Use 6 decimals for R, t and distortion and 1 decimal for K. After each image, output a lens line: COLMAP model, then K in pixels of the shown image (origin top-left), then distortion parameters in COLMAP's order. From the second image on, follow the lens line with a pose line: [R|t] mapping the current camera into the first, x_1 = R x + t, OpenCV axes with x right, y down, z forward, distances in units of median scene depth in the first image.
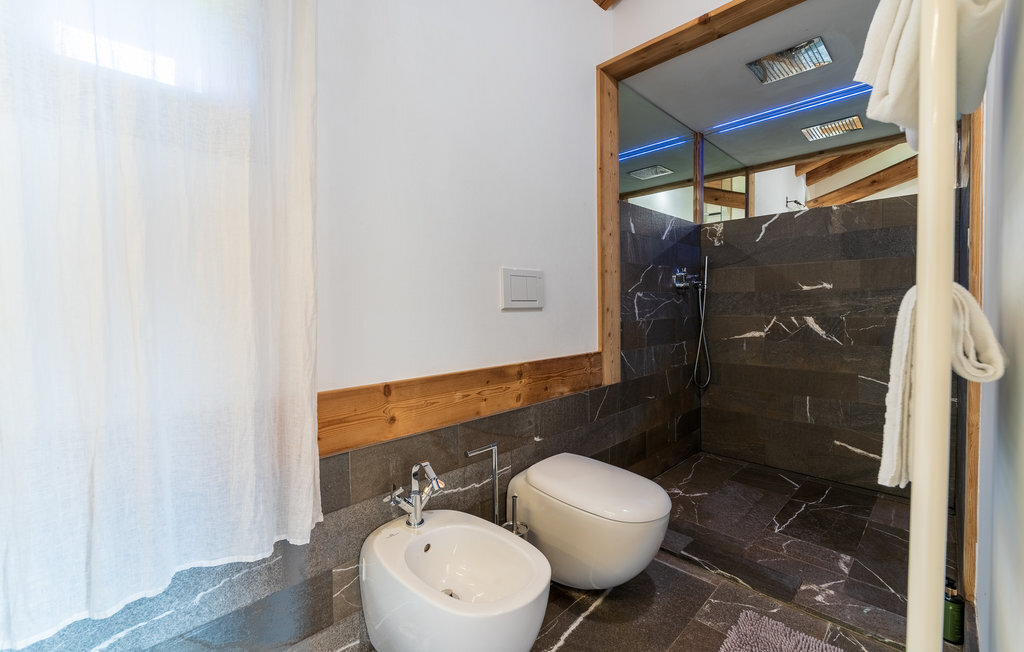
lens RADIAL K [[420.7, 0, 489.8], [0, 420.7, 316.8], [0, 0, 1]] dist [-0.001544, -0.000296]
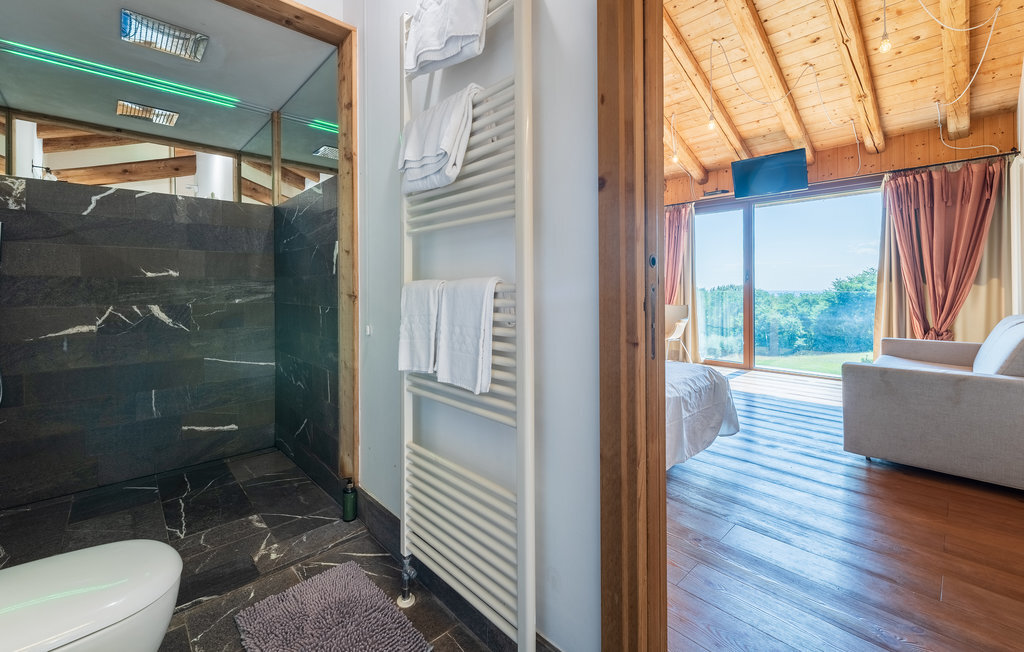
lens RADIAL K [[420.7, 0, 508.1], [0, 420.7, 286.9], [0, 0, 1]] dist [-0.001544, -0.000296]
pose [[0.015808, 0.014429, 0.999771, -0.168295], [0.031351, 0.999397, -0.014919, -0.001945], [-0.999383, 0.031580, 0.015346, 0.177856]]
